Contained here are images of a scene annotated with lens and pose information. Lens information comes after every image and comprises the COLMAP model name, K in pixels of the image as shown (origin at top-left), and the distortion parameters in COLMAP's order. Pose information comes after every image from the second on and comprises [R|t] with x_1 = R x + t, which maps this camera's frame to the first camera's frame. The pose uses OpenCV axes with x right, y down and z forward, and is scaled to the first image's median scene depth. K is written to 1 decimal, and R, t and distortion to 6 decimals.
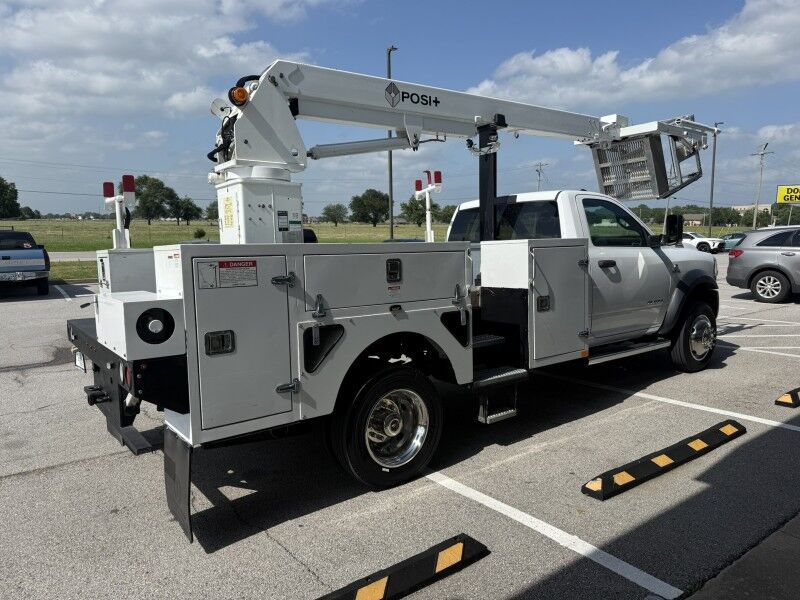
lens RADIAL K [[561.3, 0, 395.3], [0, 561.3, 303.9], [0, 0, 1]] dist [0.094827, -0.167213]
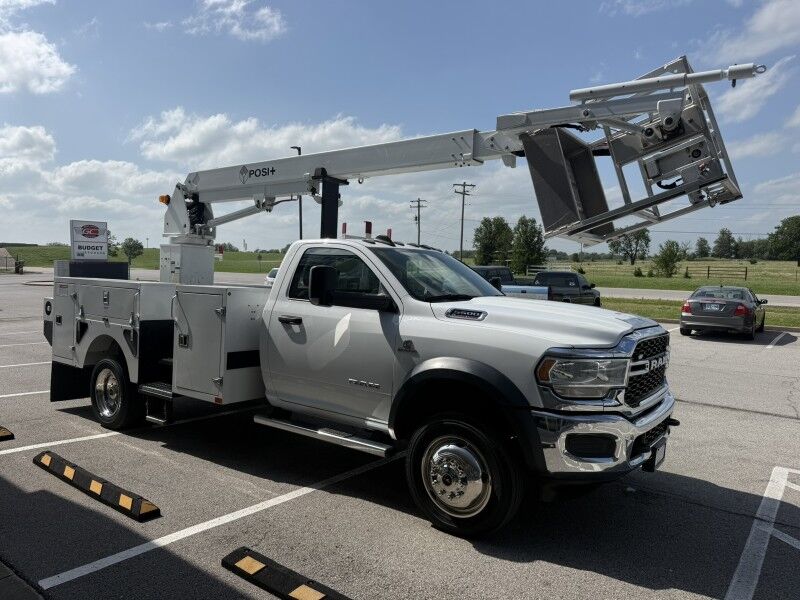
lens RADIAL K [[568.5, 0, 396.4], [0, 568.5, 299.6], [0, 0, 1]] dist [0.044208, -0.058735]
pose [[0.282422, 0.068576, -0.956836, 1.471644], [-0.141930, 0.989451, 0.029021, -0.176025], [0.948733, 0.127607, 0.289175, 1.036177]]
